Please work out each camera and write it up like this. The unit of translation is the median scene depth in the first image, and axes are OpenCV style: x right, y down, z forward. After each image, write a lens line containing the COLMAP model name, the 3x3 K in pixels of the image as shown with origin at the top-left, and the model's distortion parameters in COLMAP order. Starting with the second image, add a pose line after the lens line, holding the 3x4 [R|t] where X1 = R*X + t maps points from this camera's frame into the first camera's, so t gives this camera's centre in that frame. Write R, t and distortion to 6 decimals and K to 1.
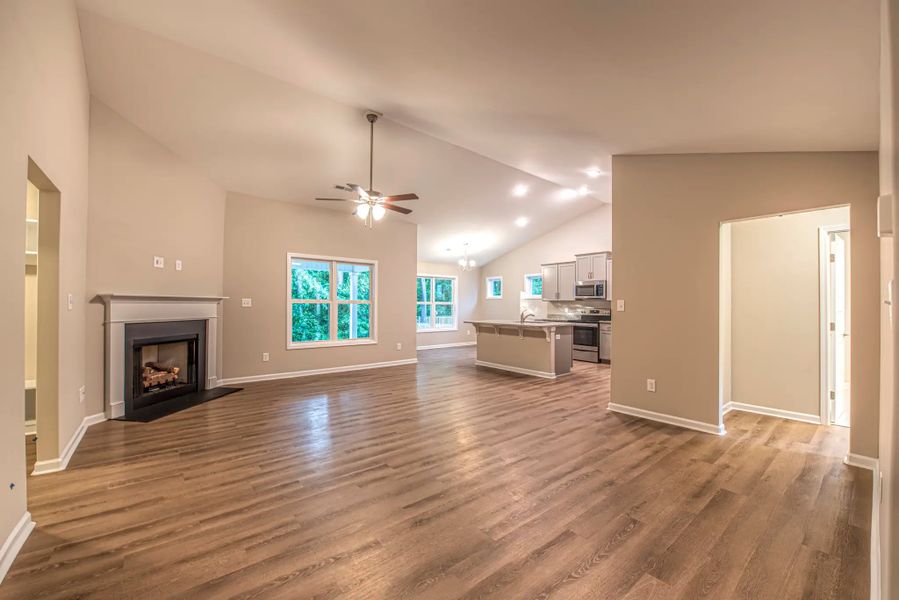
lens RADIAL K [[356.9, 0, 453.9], [0, 356.9, 302.2], [0, 0, 1]] dist [-0.015296, -0.002037]
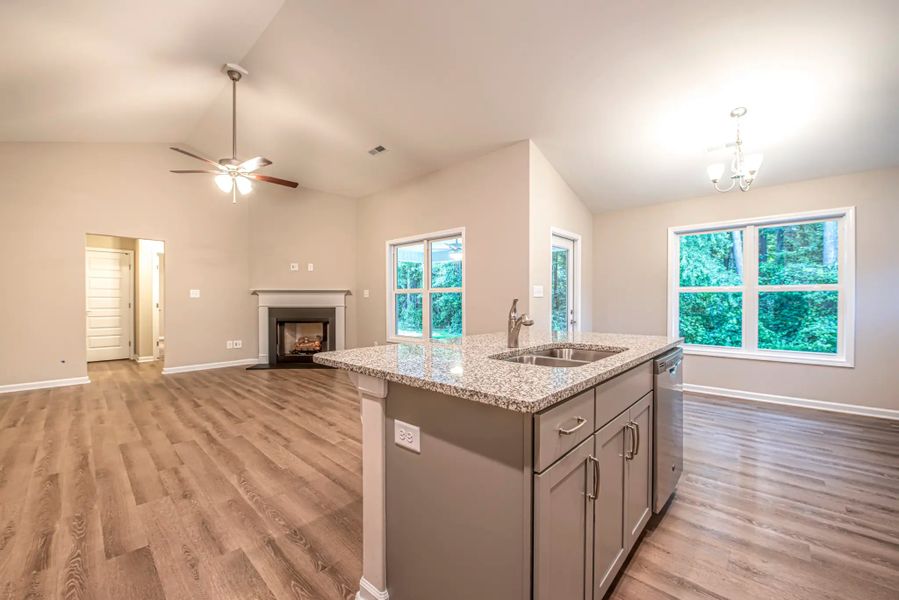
lens RADIAL K [[356.9, 0, 452.9], [0, 356.9, 302.3], [0, 0, 1]] dist [-0.015296, -0.002037]
pose [[0.128455, 0.001325, -0.991714, 0.641554], [0.007452, 0.999970, 0.002301, 0.031696], [0.991687, -0.007686, 0.128441, 1.312674]]
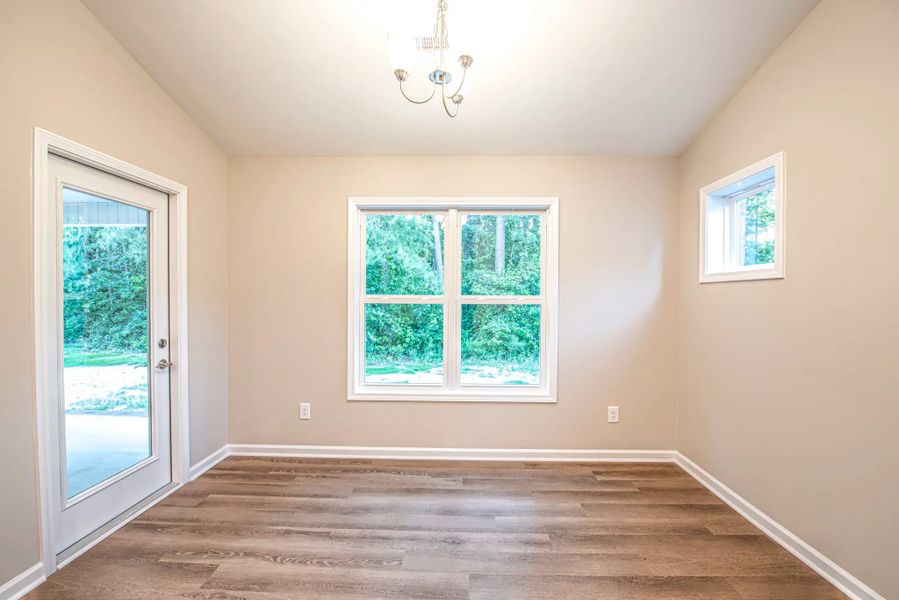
lens RADIAL K [[356.9, 0, 452.6], [0, 356.9, 302.0], [0, 0, 1]] dist [-0.015296, -0.002037]
pose [[0.750063, 0.009913, -0.661292, 0.283543], [0.001274, 0.999864, 0.016433, 0.000168], [0.661365, -0.013168, 0.749948, 1.687292]]
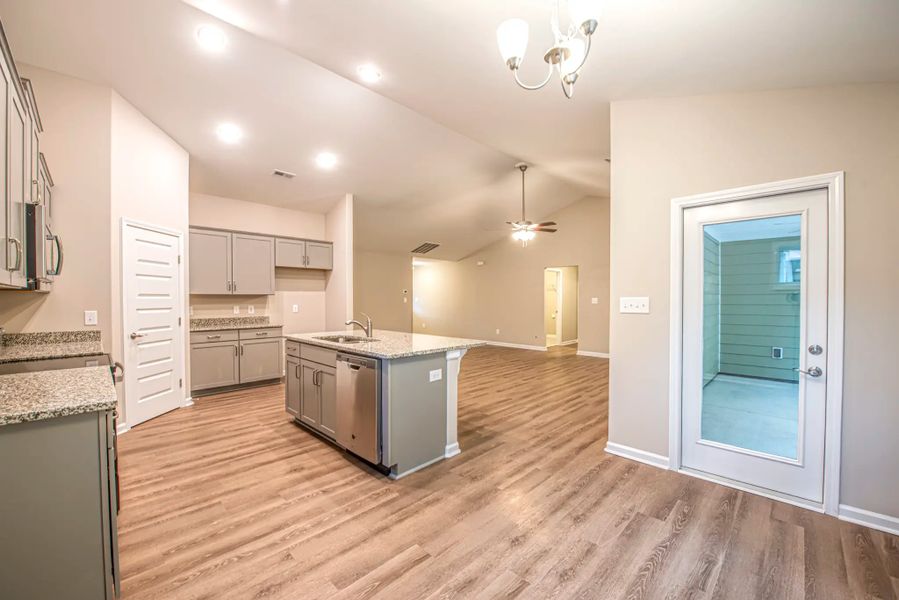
lens RADIAL K [[356.9, 0, 452.0], [0, 356.9, 303.5], [0, 0, 1]] dist [-0.015296, -0.002037]
pose [[-0.994681, -0.005682, -0.102849, 0.178142], [-0.006341, 0.999961, 0.006079, 0.004690], [0.102811, 0.006699, -0.994678, 2.194617]]
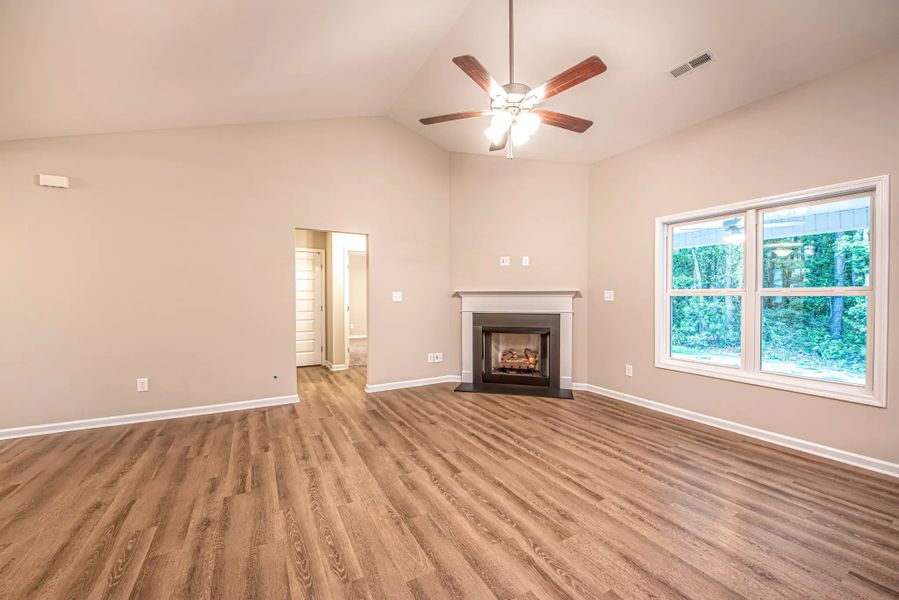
lens RADIAL K [[356.9, 0, 451.4], [0, 356.9, 302.1], [0, 0, 1]] dist [-0.015296, -0.002037]
pose [[-0.184843, 0.013216, -0.982679, 0.300044], [0.008574, 0.999893, 0.011835, 0.003868], [0.982731, -0.006238, -0.184937, 0.935846]]
